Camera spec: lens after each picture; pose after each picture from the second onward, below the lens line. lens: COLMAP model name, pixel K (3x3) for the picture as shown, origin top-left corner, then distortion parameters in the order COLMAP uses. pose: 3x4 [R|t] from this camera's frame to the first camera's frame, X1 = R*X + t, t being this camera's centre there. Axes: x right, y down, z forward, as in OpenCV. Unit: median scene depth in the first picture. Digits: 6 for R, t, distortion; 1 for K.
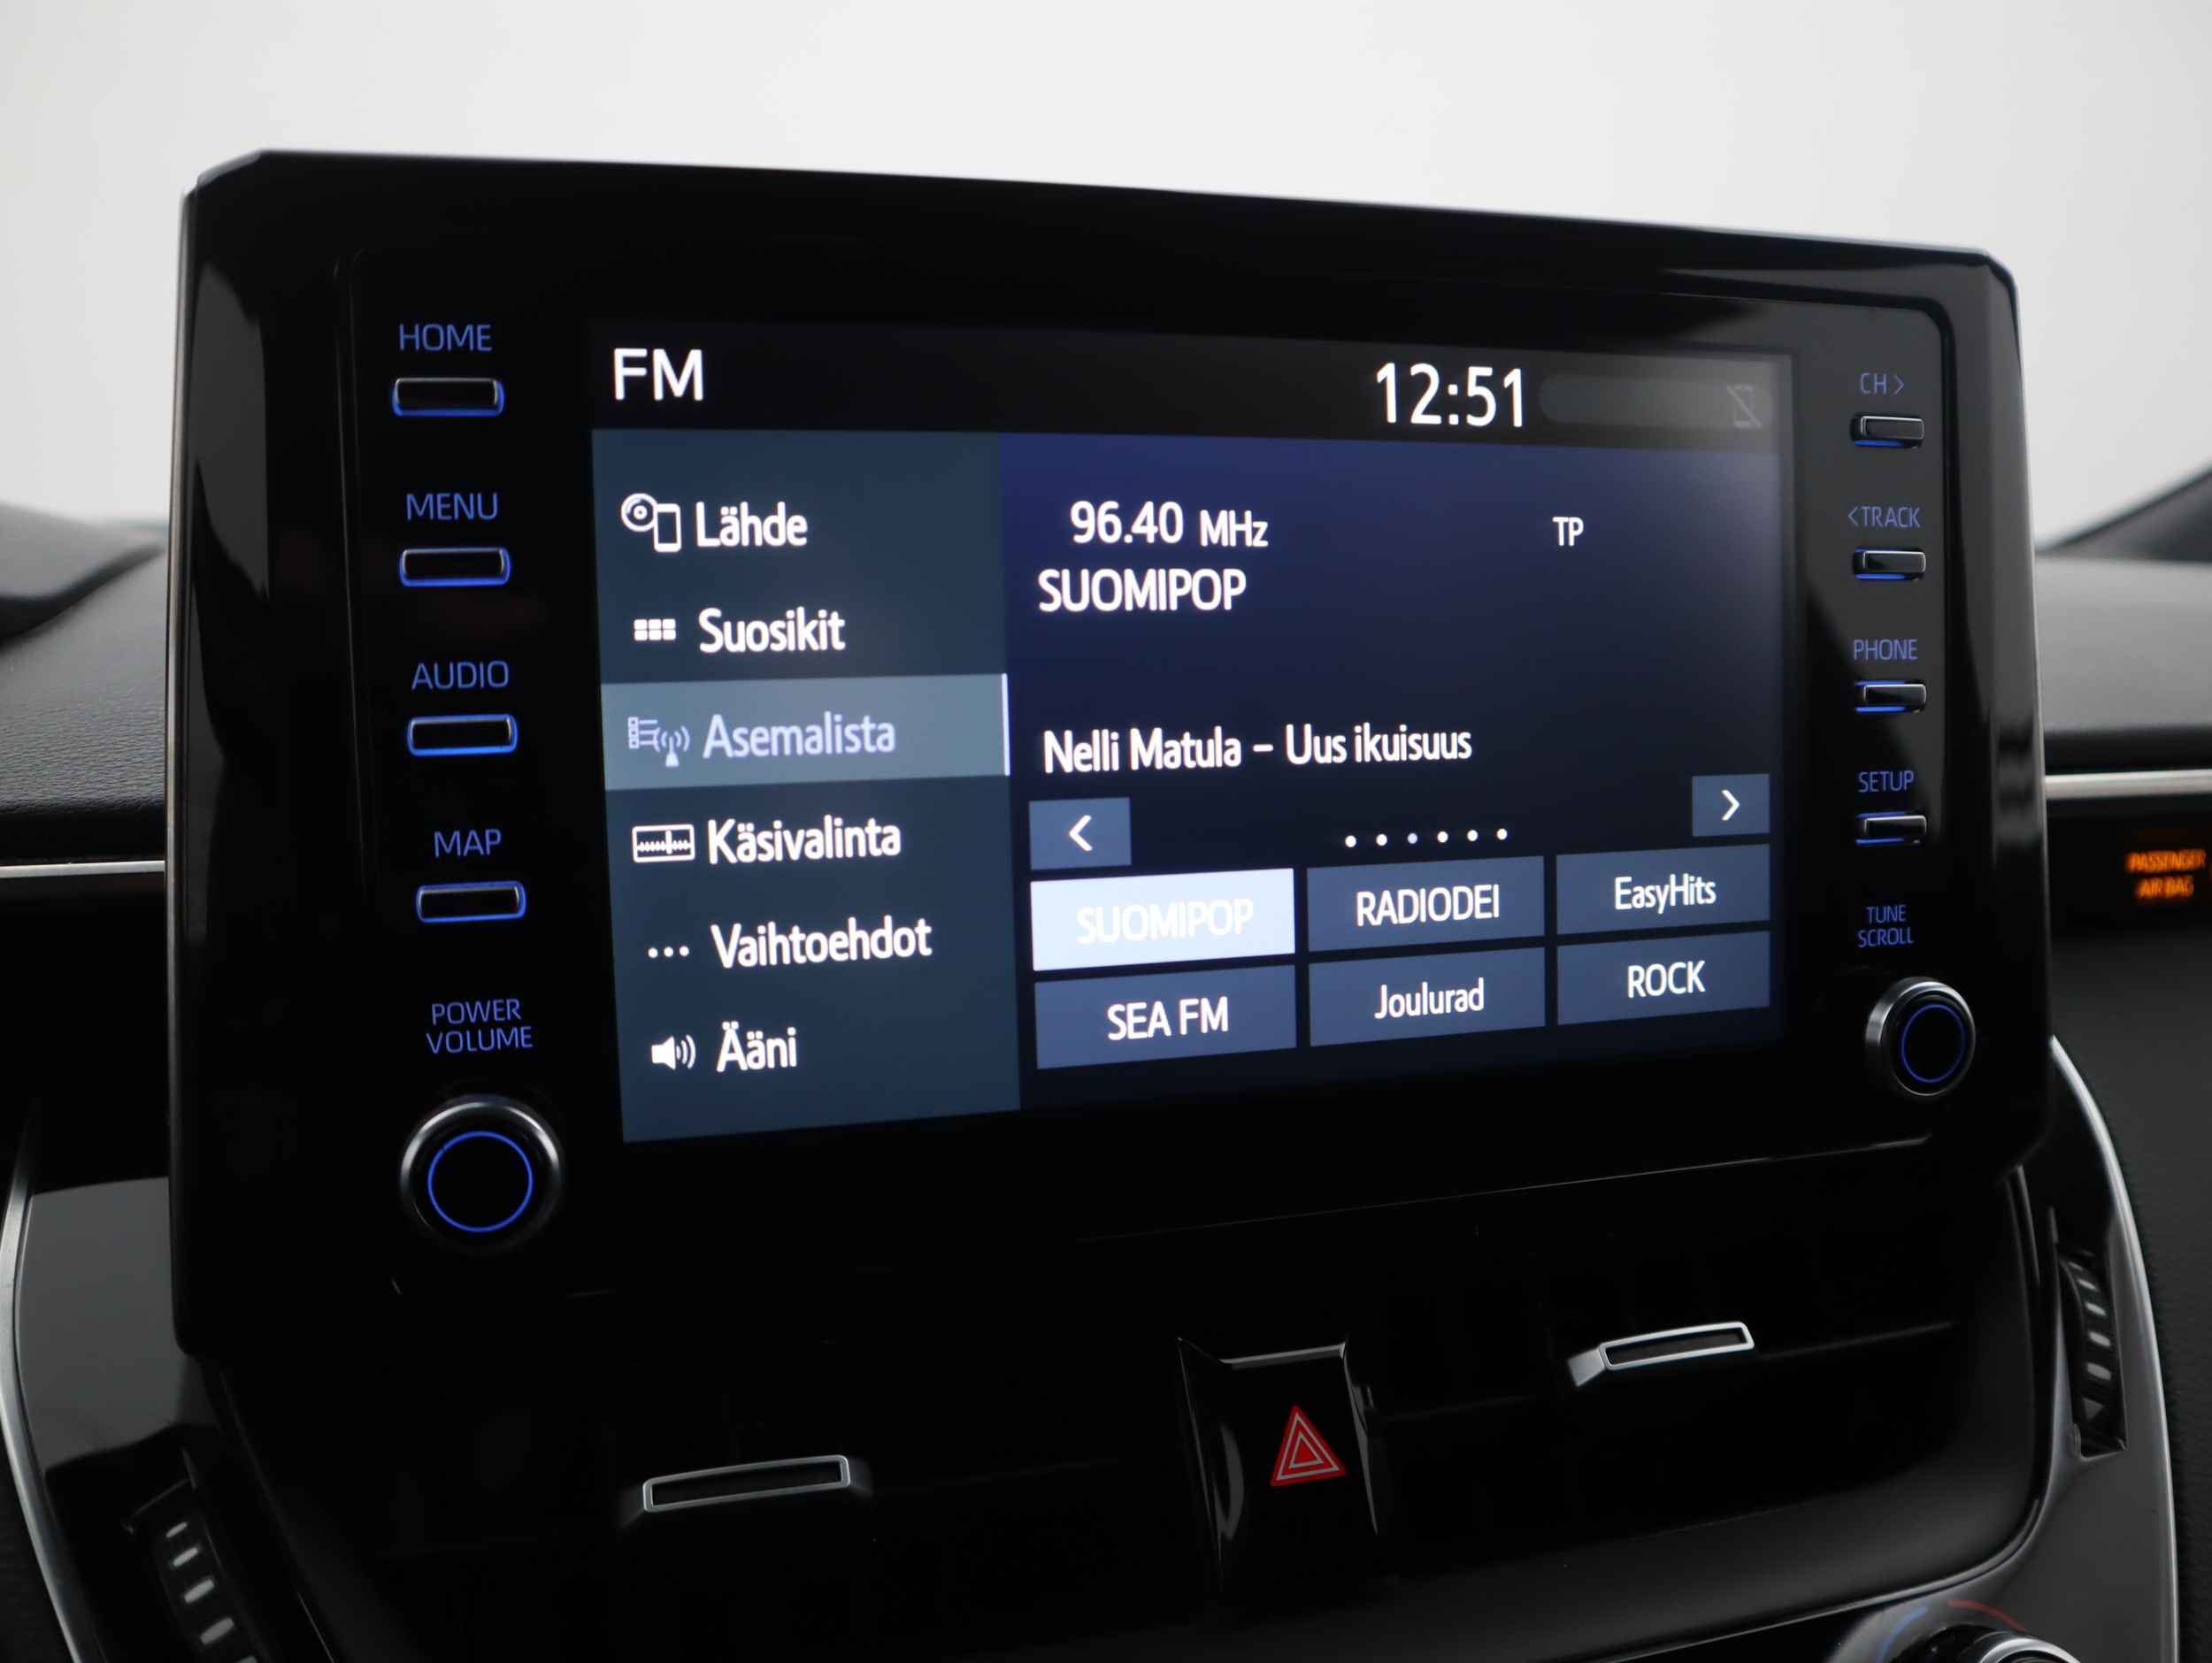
lens RADIAL K [[1655.9, 0, 1106.0], [0, 1655.9, 831.5], [0, 0, 1]] dist [-0.117746, 0.071917]
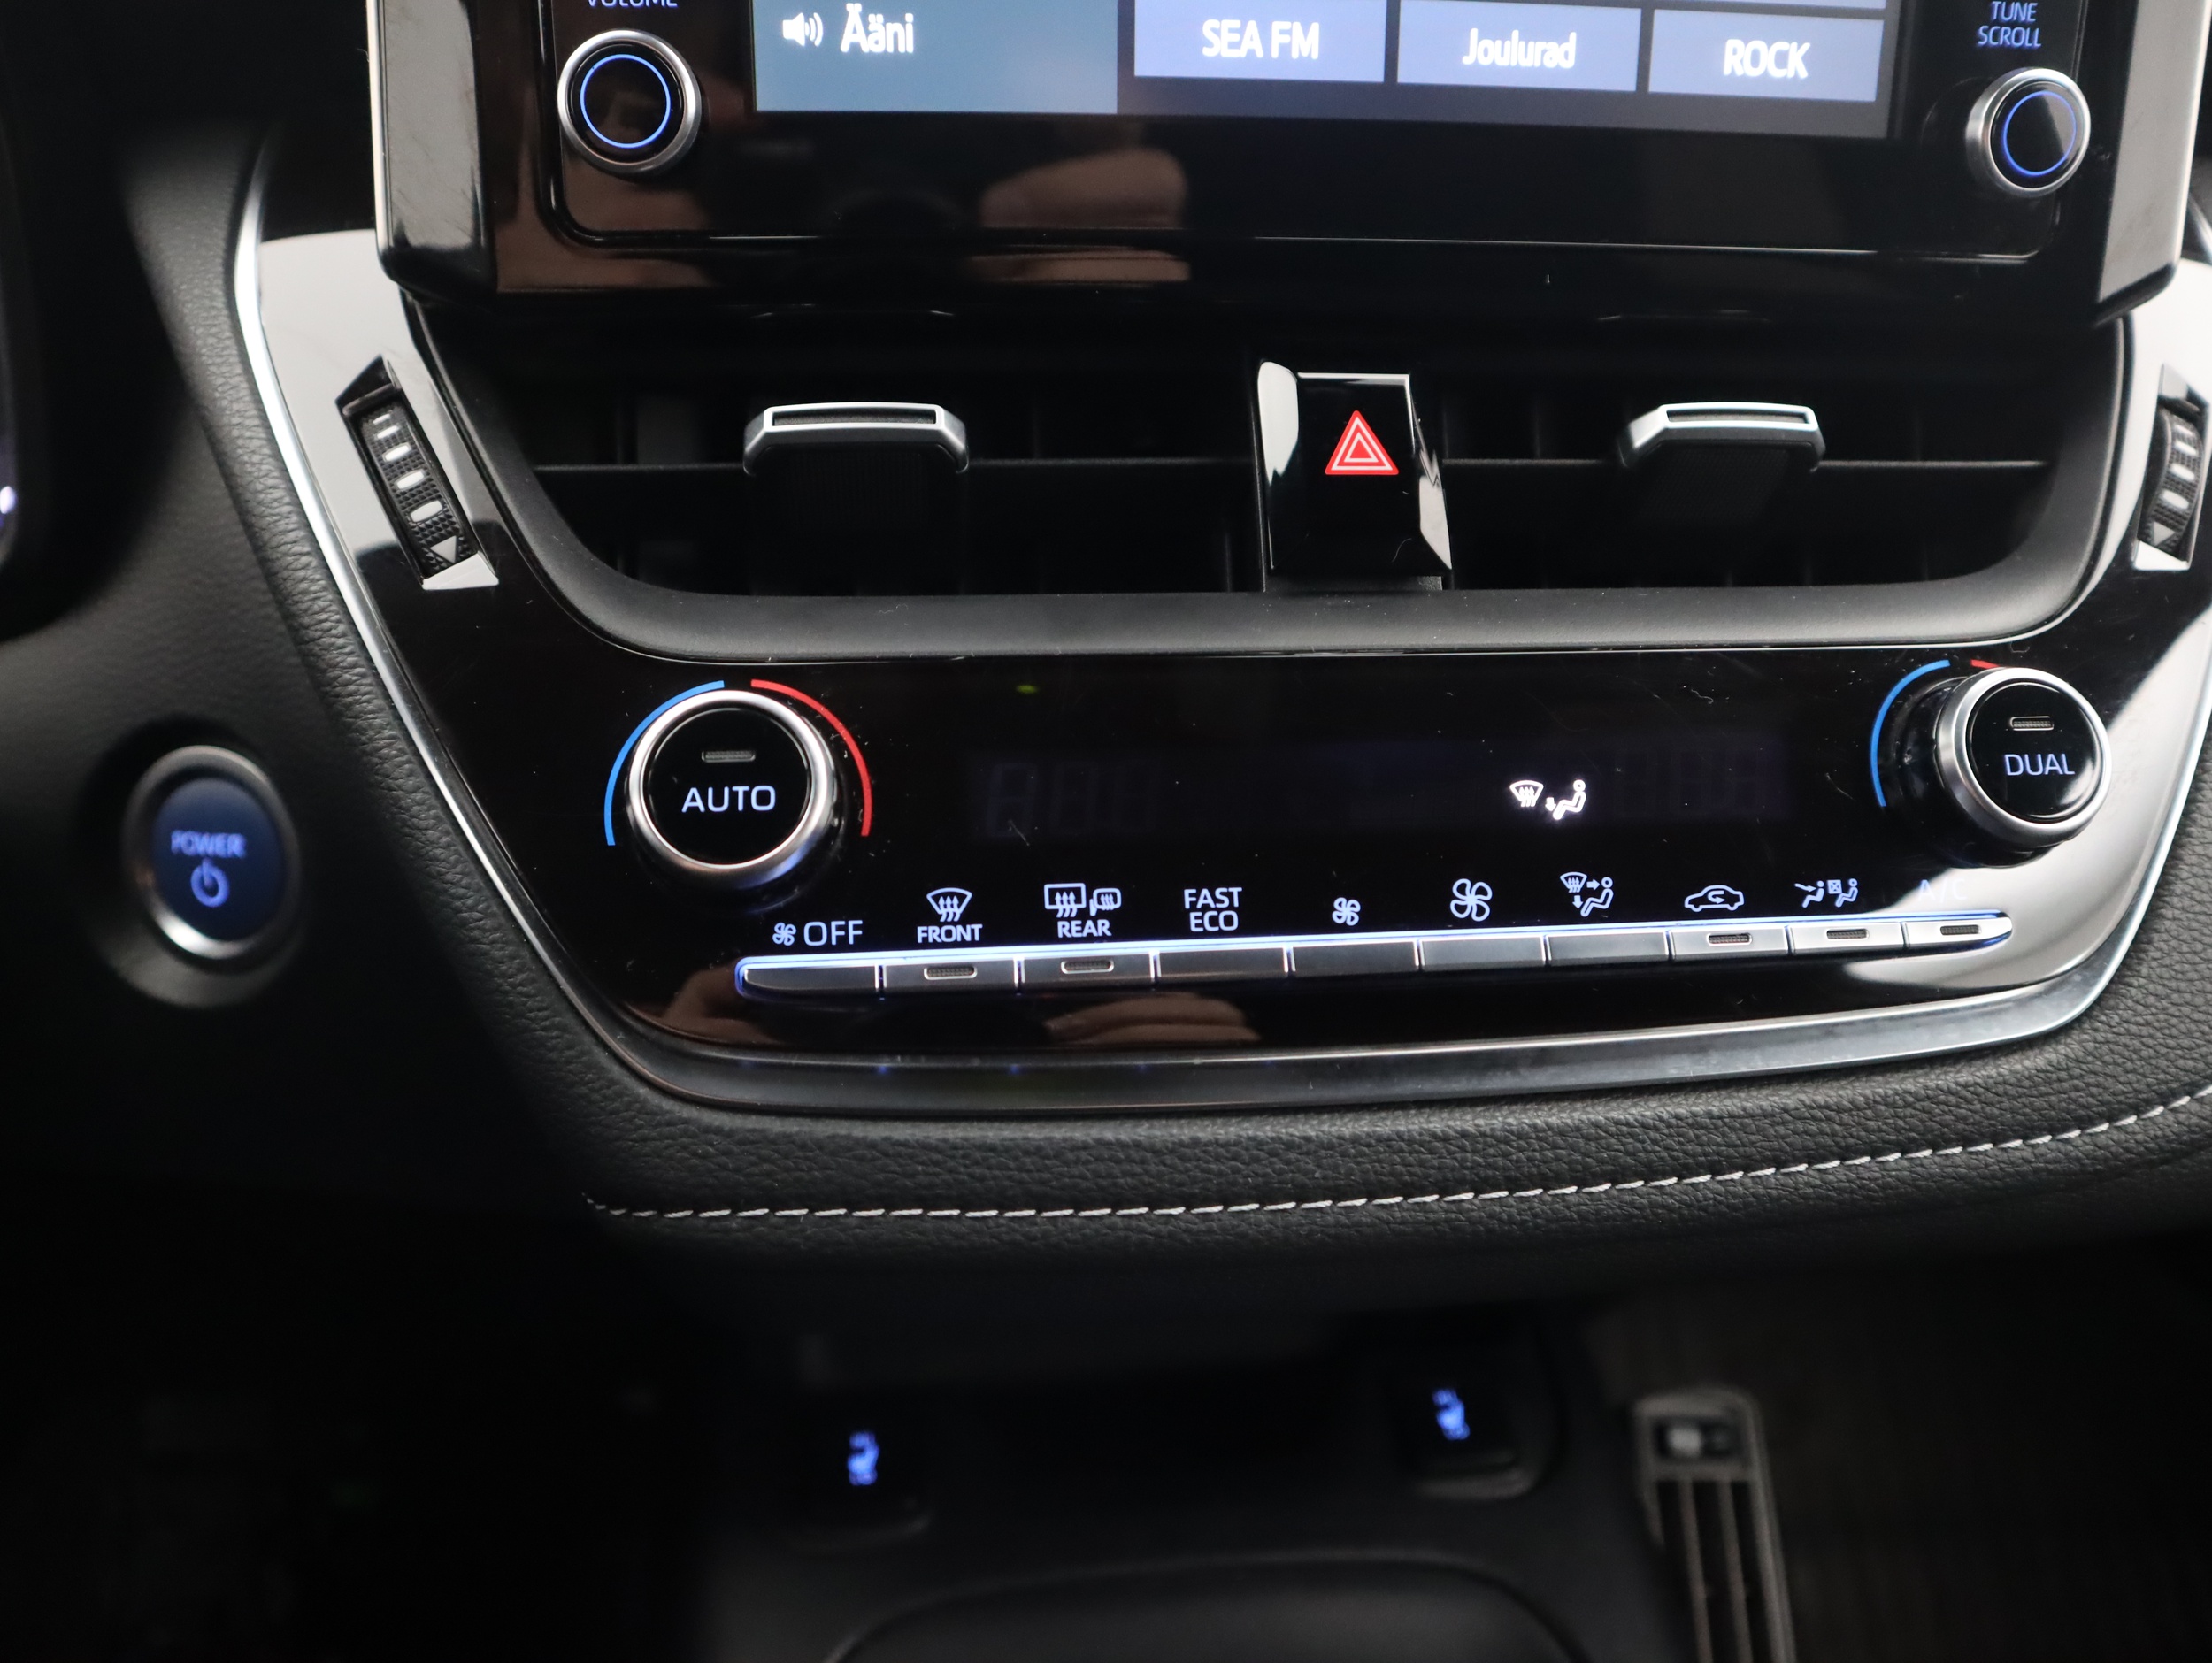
lens RADIAL K [[1655.9, 0, 1106.0], [0, 1655.9, 831.5], [0, 0, 1]] dist [-0.117746, 0.071917]
pose [[0.987658, 0.075859, -0.137028, 0.120967], [-0.042168, 0.971365, 0.233819, 0.371676], [0.150842, -0.225155, 0.962576, -0.131697]]
